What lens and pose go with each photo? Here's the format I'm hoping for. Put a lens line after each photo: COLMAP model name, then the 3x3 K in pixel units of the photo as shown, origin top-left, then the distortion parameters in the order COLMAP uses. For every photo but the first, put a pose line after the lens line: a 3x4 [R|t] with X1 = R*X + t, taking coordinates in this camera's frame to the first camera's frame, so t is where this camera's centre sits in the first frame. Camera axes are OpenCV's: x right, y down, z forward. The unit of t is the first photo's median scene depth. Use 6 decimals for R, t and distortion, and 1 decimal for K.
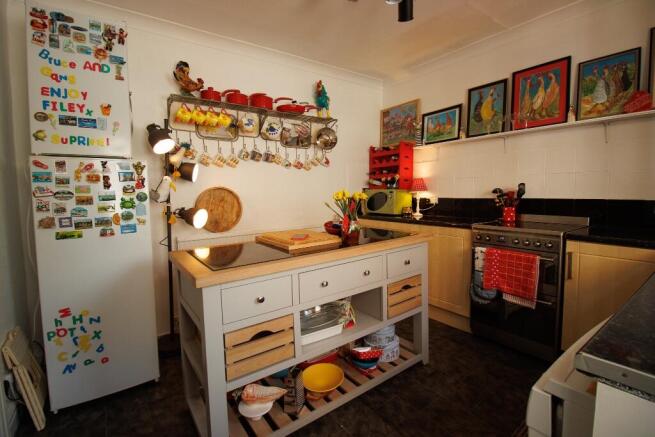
lens RADIAL K [[323.4, 0, 327.5], [0, 323.4, 218.5], [0, 0, 1]] dist [-0.001711, -0.001673]
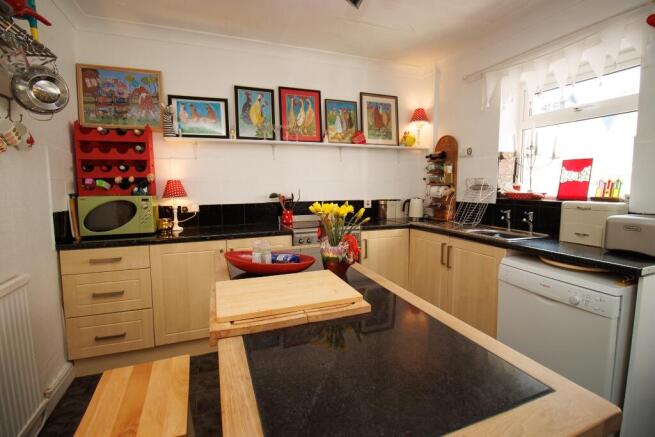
lens RADIAL K [[323.4, 0, 327.5], [0, 323.4, 218.5], [0, 0, 1]] dist [-0.001711, -0.001673]
pose [[0.223887, -0.080285, 0.971303, -0.447057], [0.090817, 0.993984, 0.061226, -0.060047], [-0.970375, 0.074503, 0.229832, 0.590472]]
